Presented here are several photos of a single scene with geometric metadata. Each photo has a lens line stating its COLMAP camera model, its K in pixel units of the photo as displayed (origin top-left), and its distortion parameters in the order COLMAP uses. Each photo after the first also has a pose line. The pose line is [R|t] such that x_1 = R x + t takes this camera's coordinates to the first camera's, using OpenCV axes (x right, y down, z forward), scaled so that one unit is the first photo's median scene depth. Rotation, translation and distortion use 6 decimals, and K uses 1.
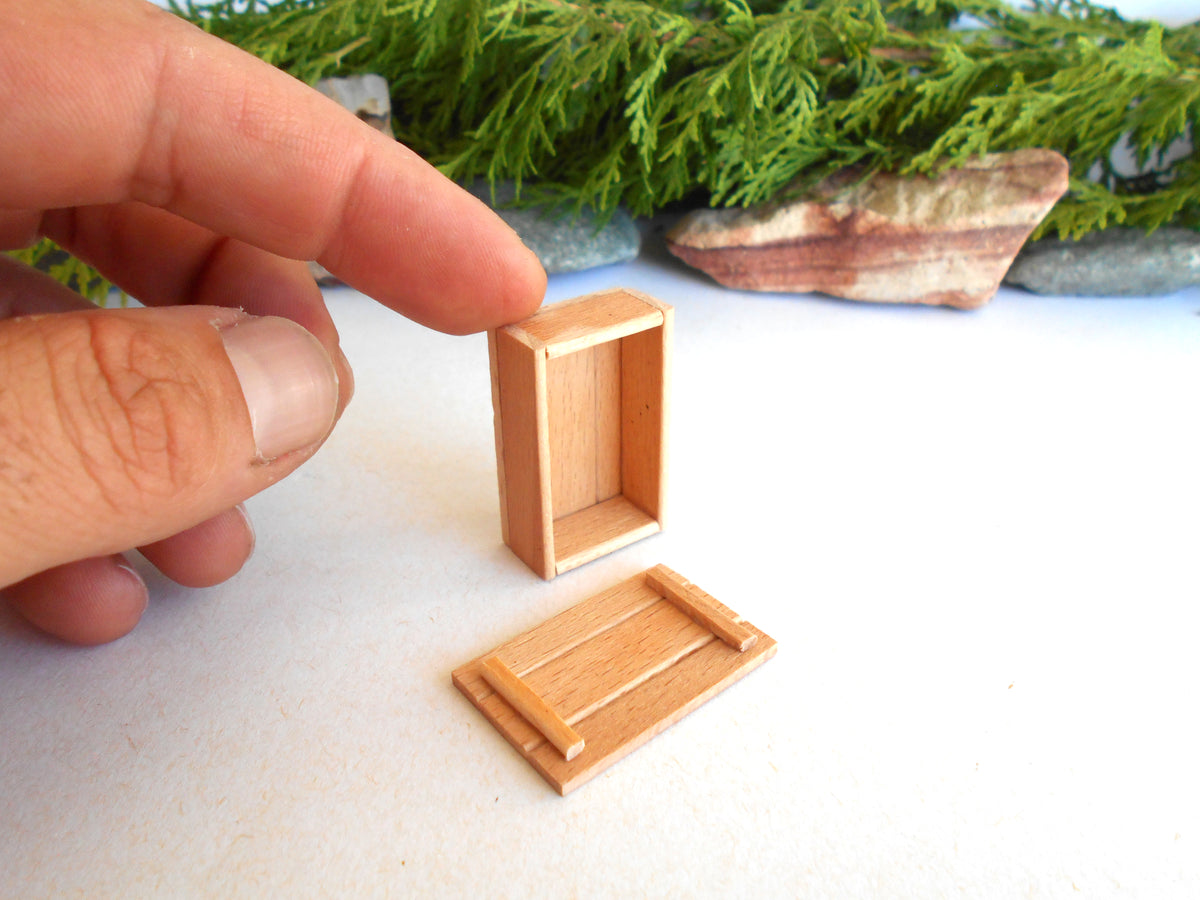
lens RADIAL K [[1031.7, 0, 598.4], [0, 1031.7, 449.6], [0, 0, 1]] dist [-0.015178, 0.008441]
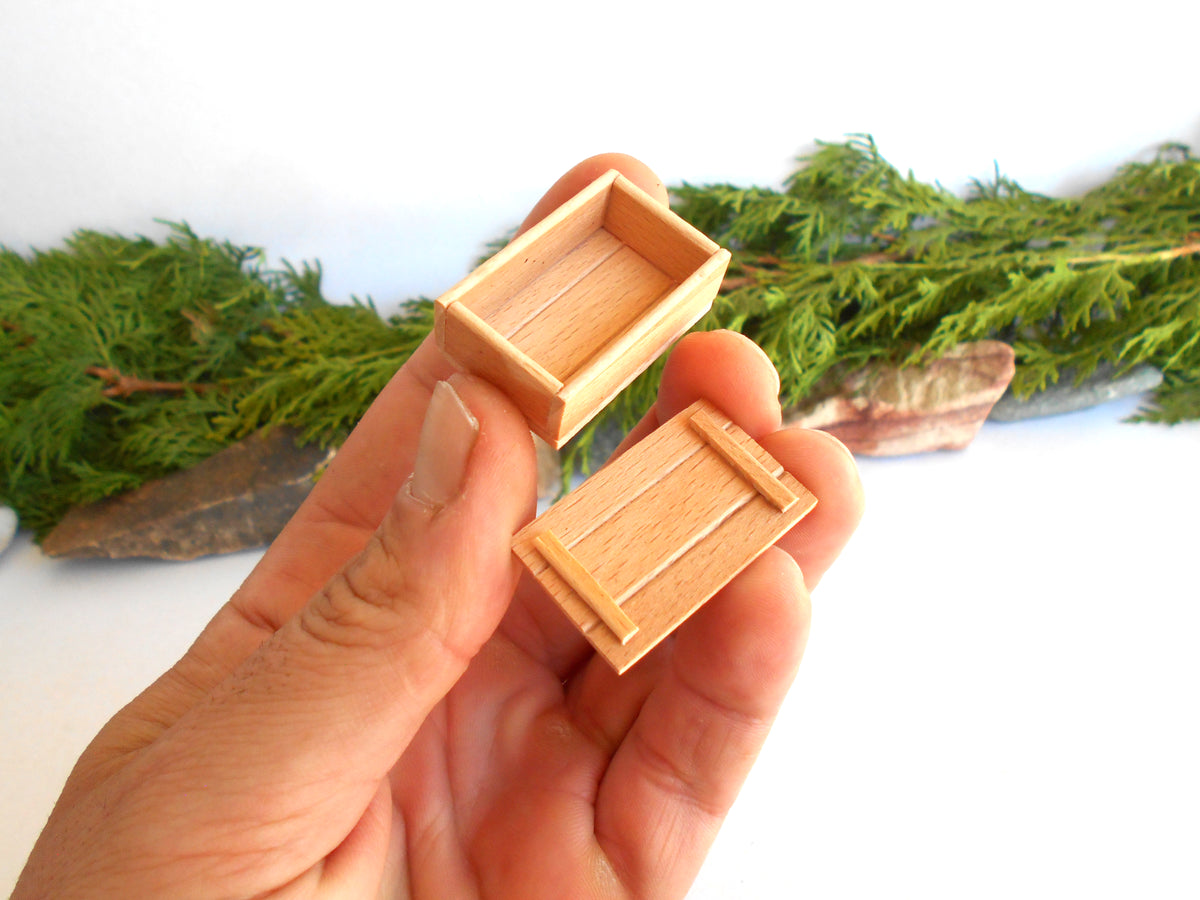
lens RADIAL K [[1031.7, 0, 598.4], [0, 1031.7, 449.6], [0, 0, 1]] dist [-0.015178, 0.008441]
pose [[0.987323, -0.155972, -0.029421, -0.094194], [0.158046, 0.983172, 0.091620, -0.354619], [0.014636, -0.095108, 0.995359, -0.444156]]
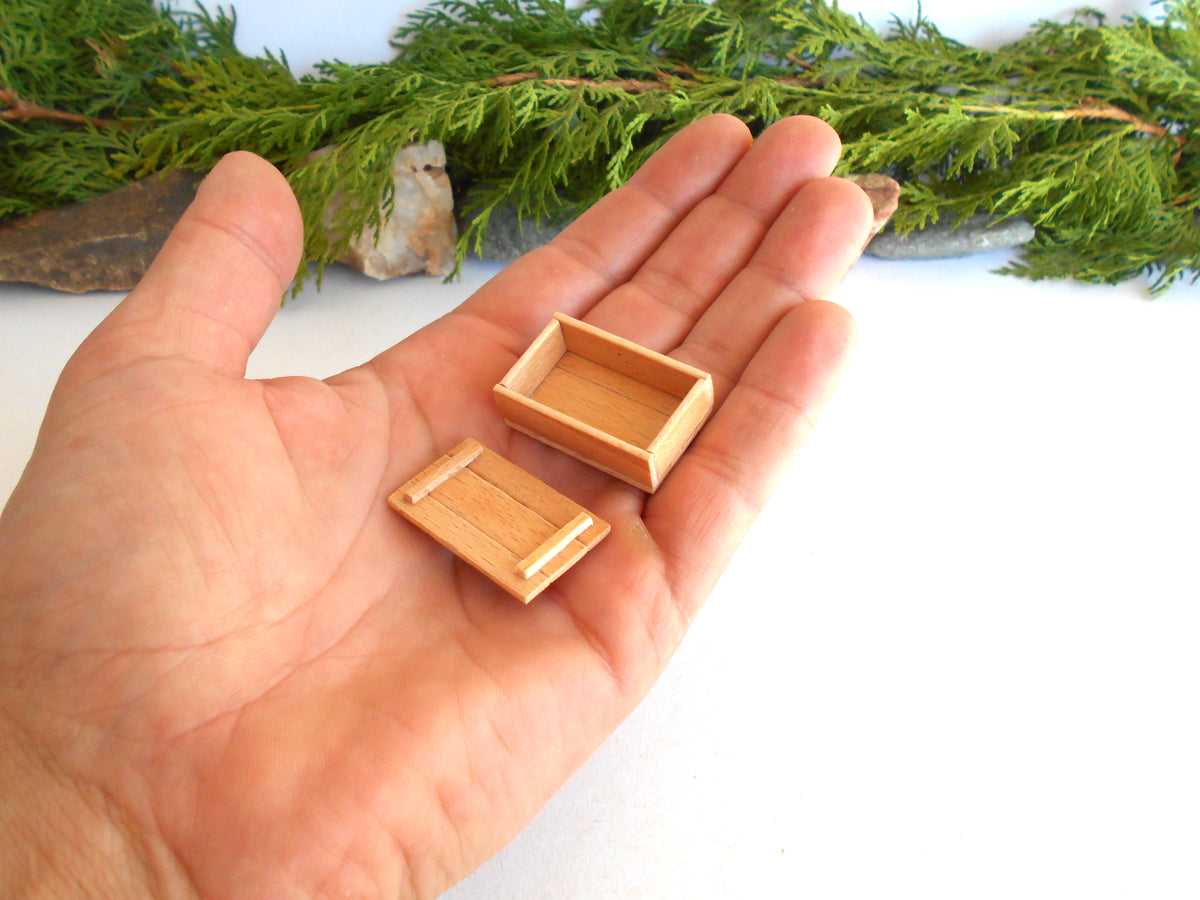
lens RADIAL K [[1031.7, 0, 598.4], [0, 1031.7, 449.6], [0, 0, 1]] dist [-0.015178, 0.008441]
pose [[0.998960, -0.037766, 0.025539, -0.036593], [0.030570, 0.970457, 0.239328, -0.270450], [-0.033823, -0.238298, 0.970603, -0.524189]]
